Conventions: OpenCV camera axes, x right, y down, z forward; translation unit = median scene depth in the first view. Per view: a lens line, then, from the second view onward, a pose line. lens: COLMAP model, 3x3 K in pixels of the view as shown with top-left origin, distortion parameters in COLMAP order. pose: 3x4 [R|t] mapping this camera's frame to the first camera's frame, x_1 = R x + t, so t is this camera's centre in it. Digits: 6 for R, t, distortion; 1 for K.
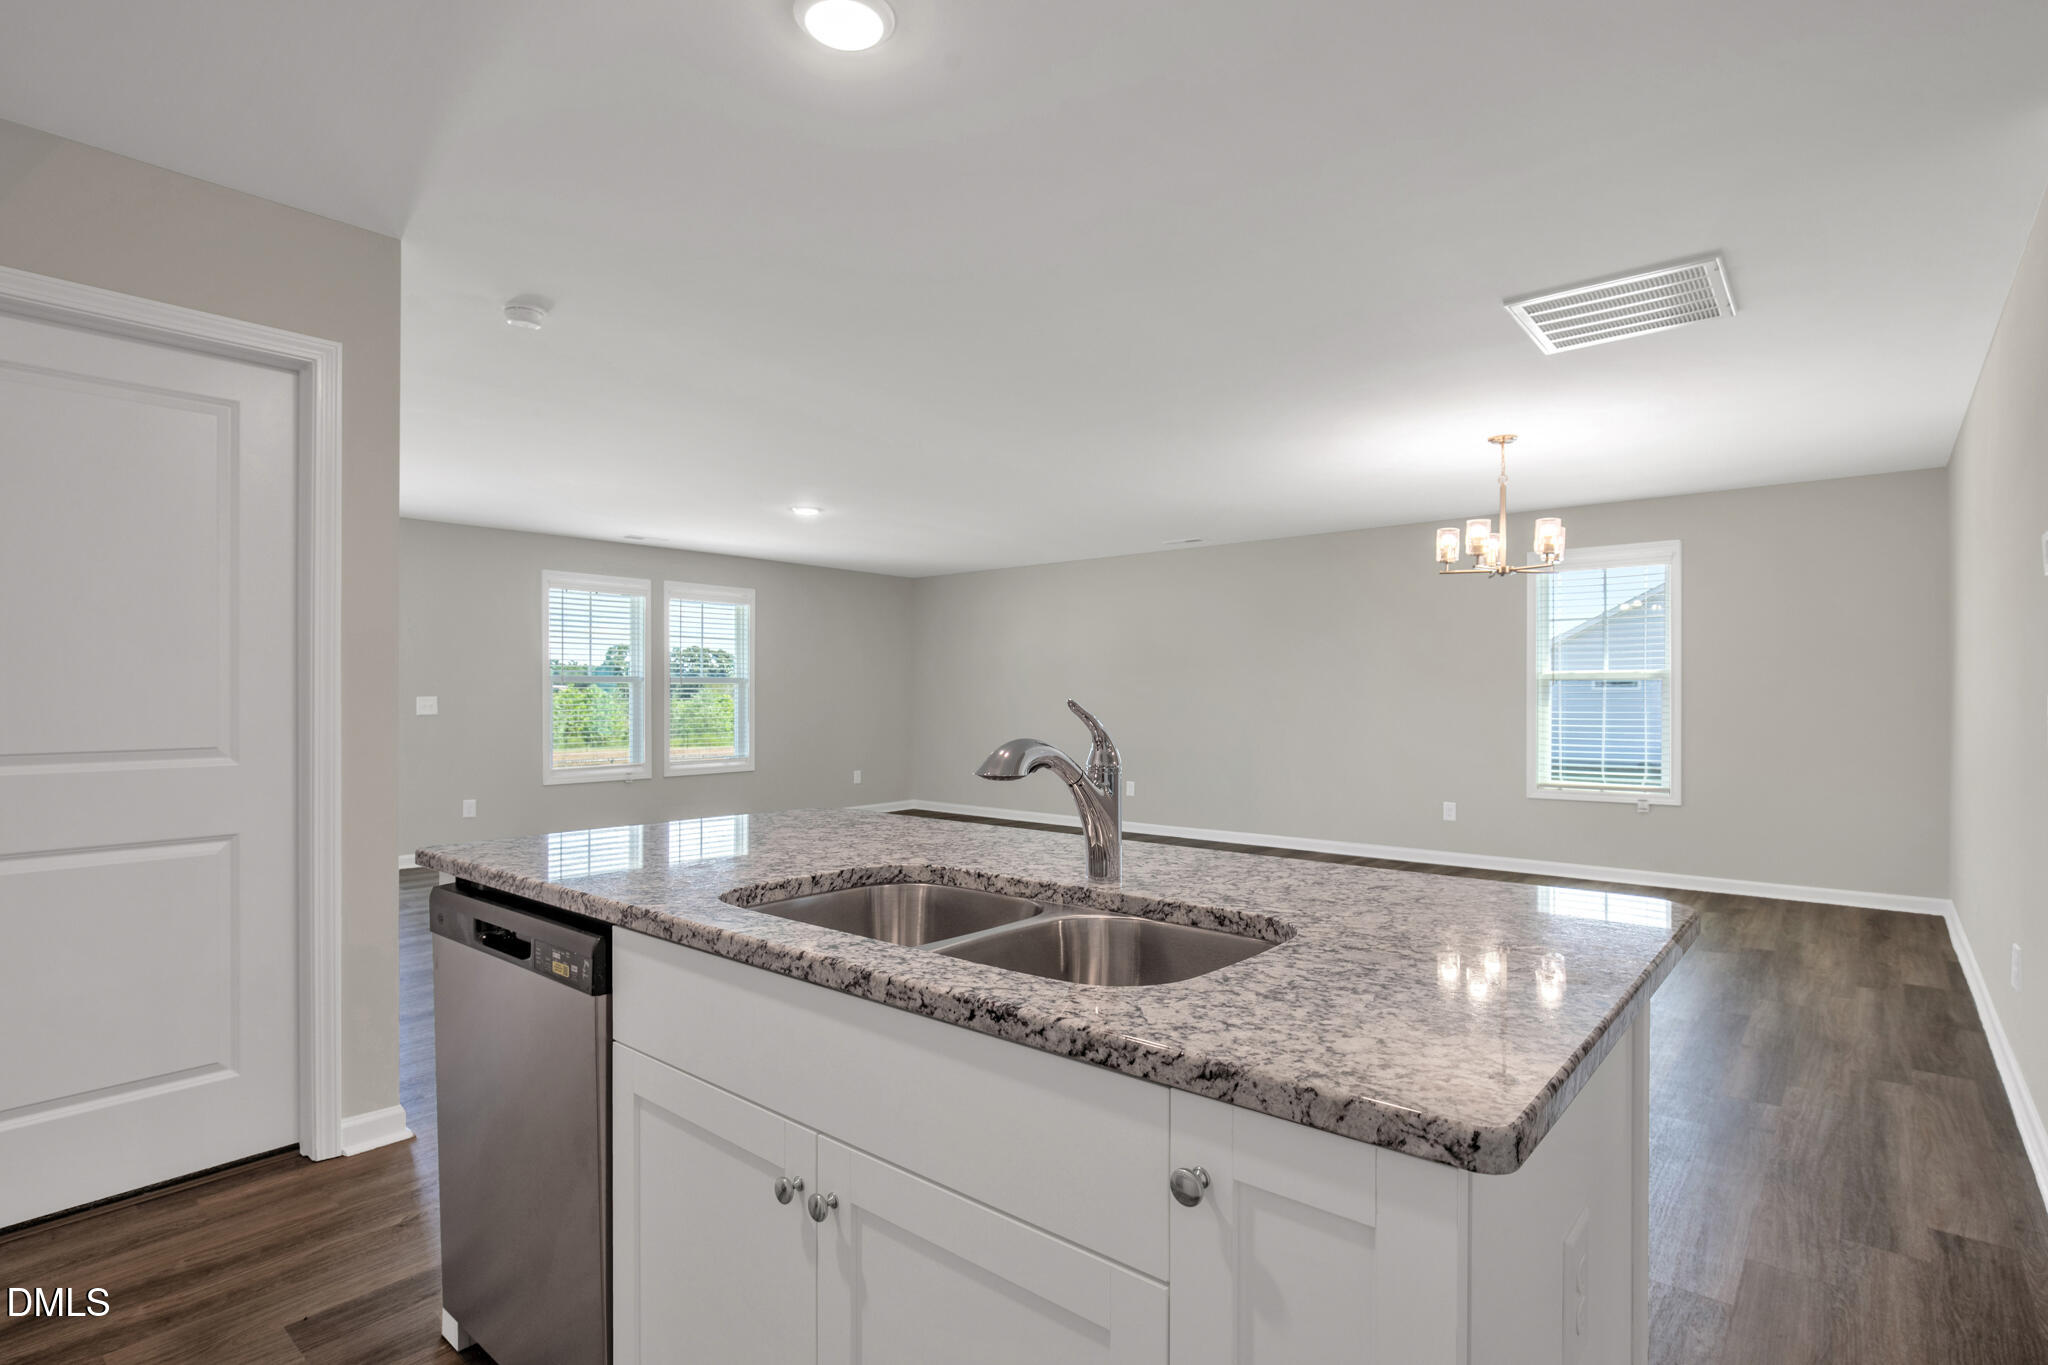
lens RADIAL K [[1016.6, 0, 1035.9], [0, 1016.6, 685.2], [0, 0, 1]] dist [-0.010315, 0.000190]
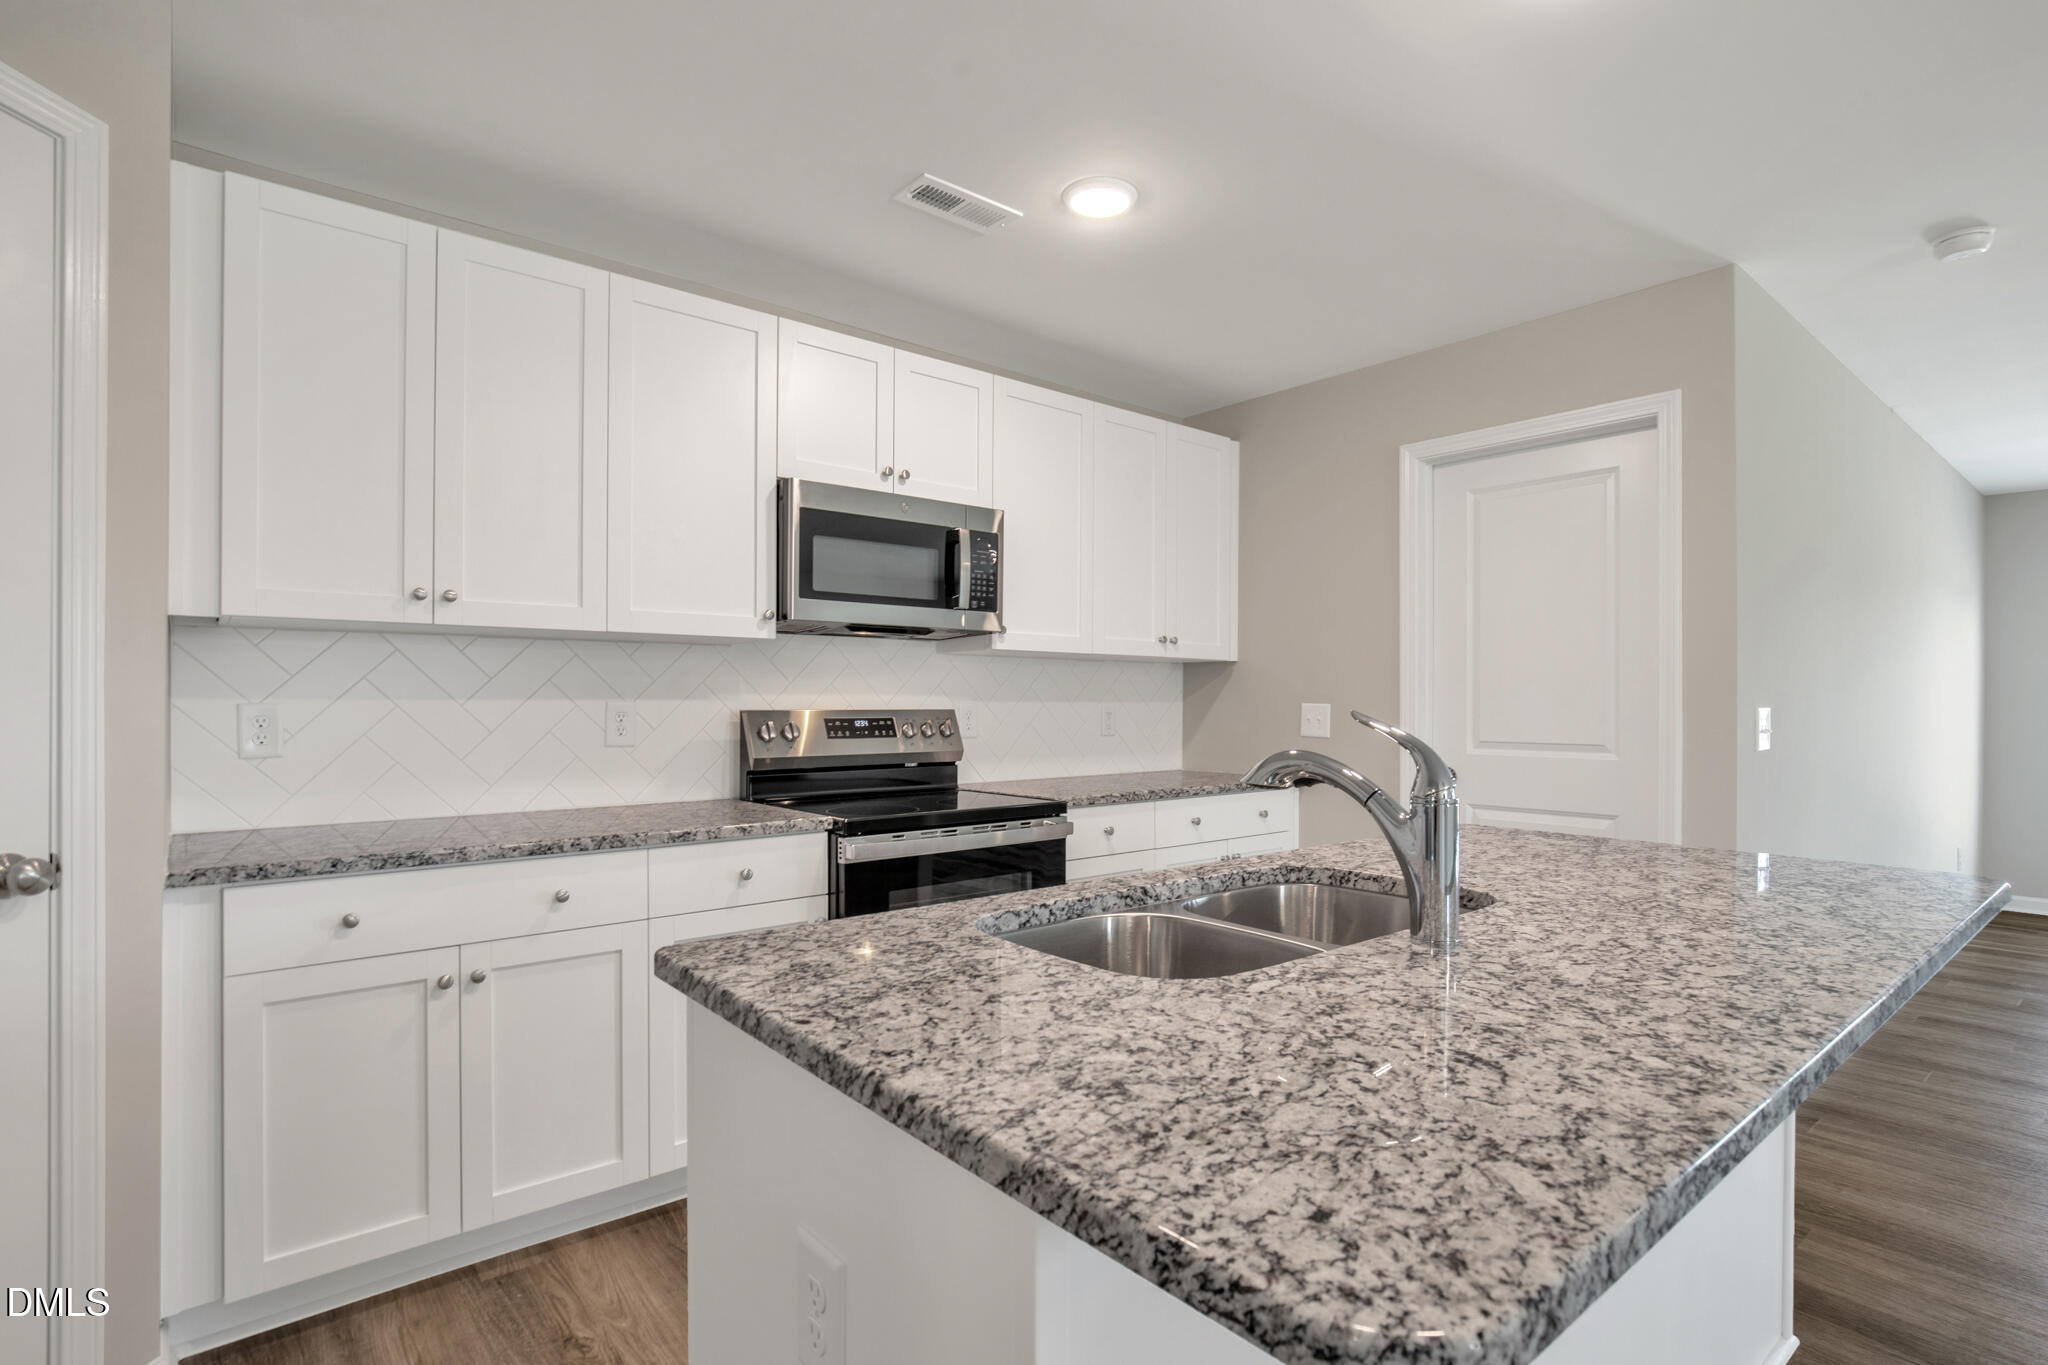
lens RADIAL K [[1016.6, 0, 1040.4], [0, 1016.6, 702.5], [0, 0, 1]] dist [-0.010315, 0.000190]
pose [[-0.172116, 0.003821, -0.985069, 0.905415], [0.004700, 0.999984, 0.003058, 0.002554], [0.985066, -0.004104, -0.172131, 0.851635]]
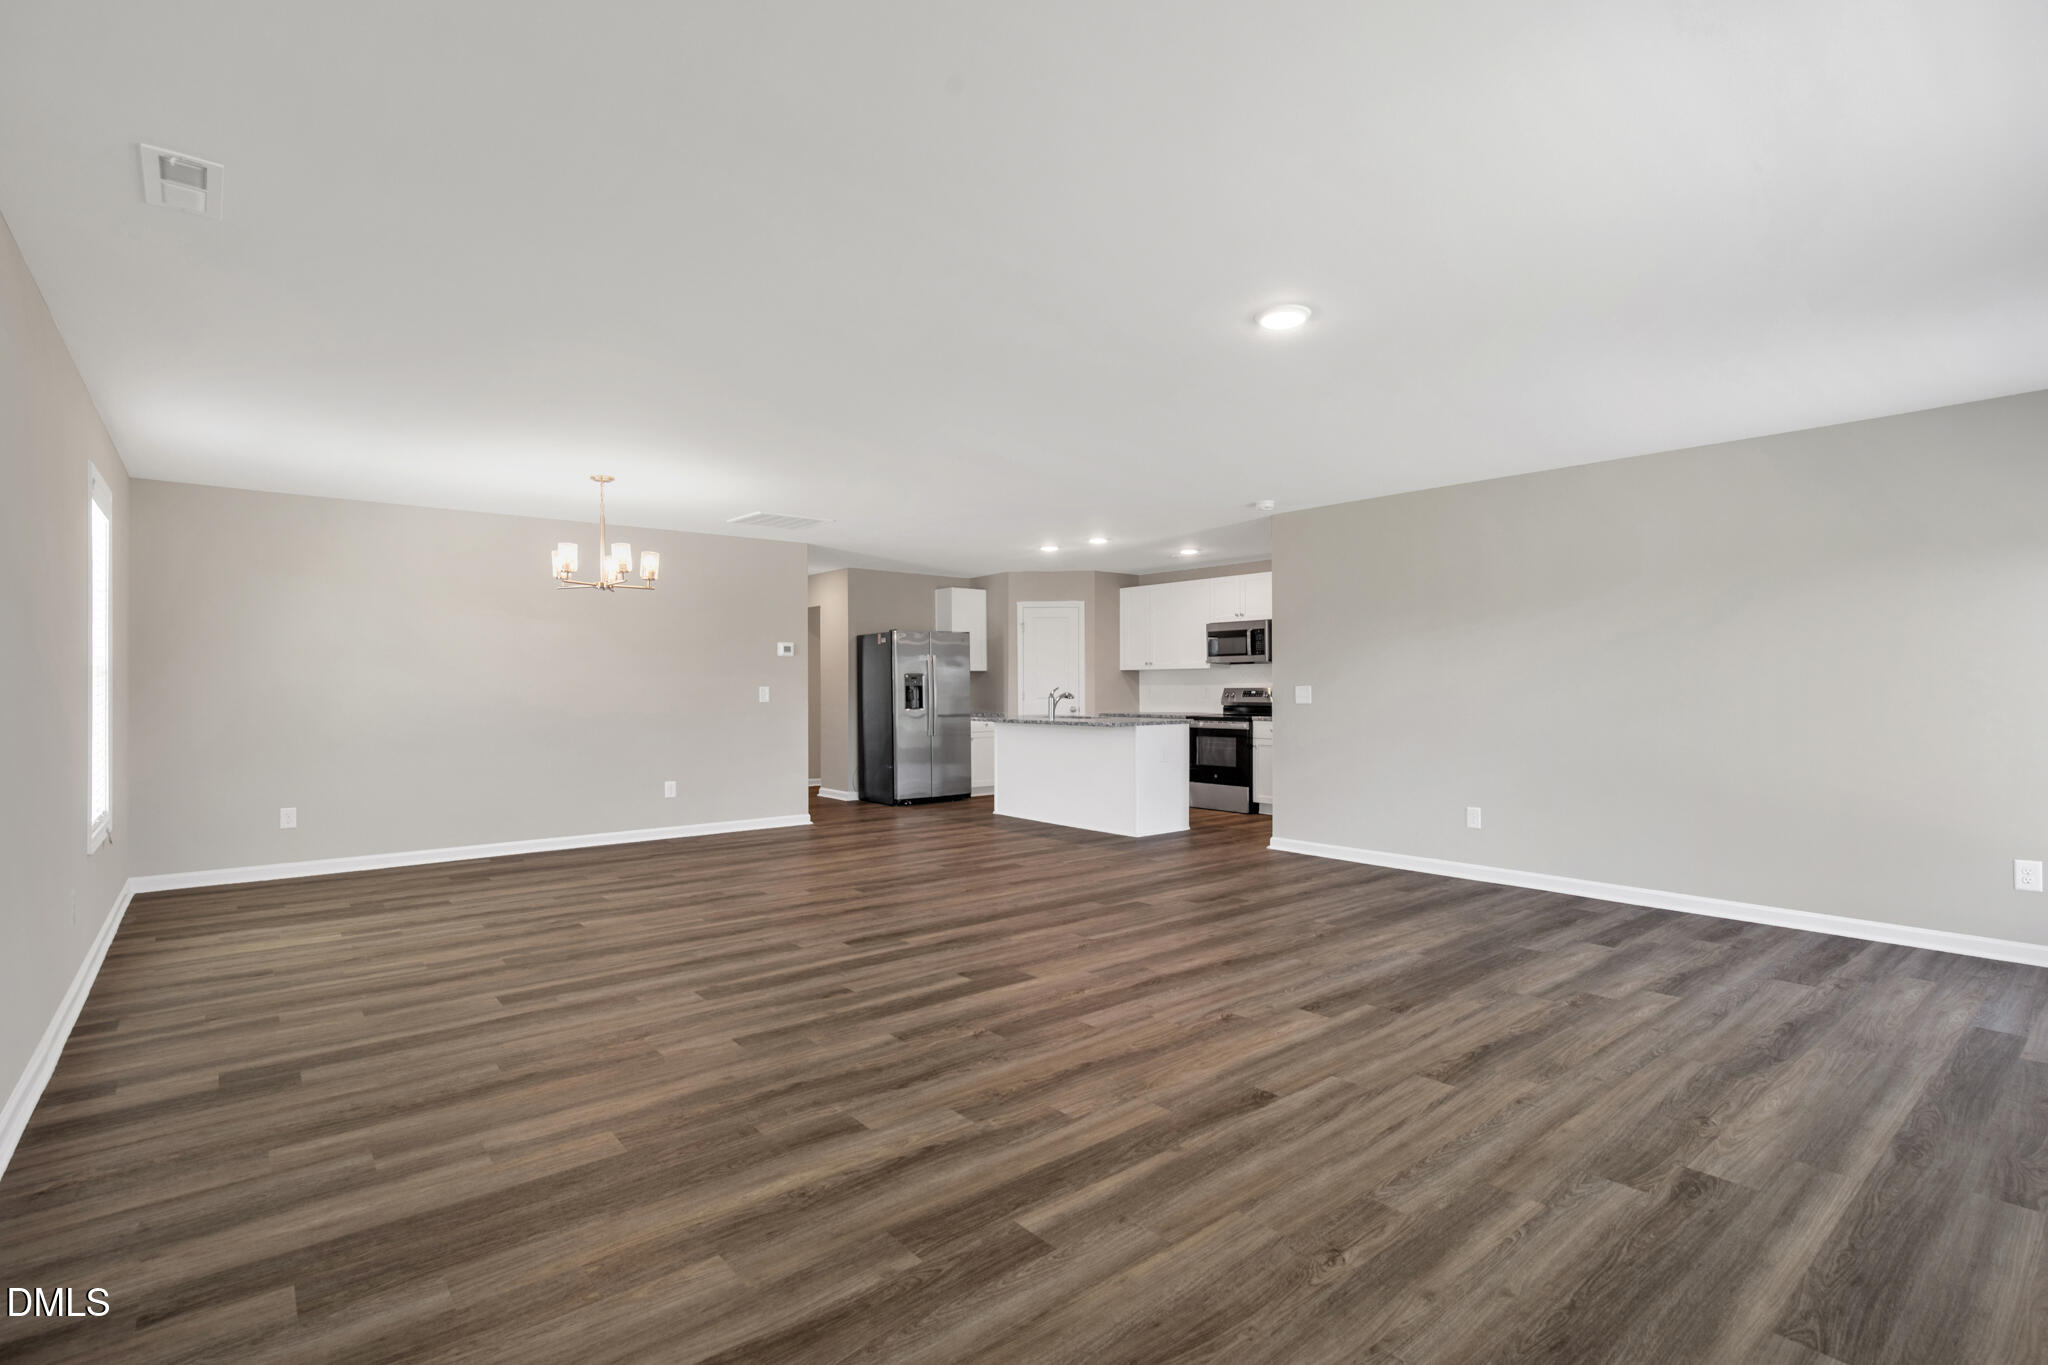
lens RADIAL K [[968.1, 0, 1008.8], [0, 968.1, 684.9], [0, 0, 1]] dist [-0.028945, 0.001358]
pose [[-0.977189, 0.006939, 0.212256, -0.903813], [0.004841, 0.999934, -0.010401, 0.059846], [-0.212314, -0.009136, -0.977159, 6.591846]]
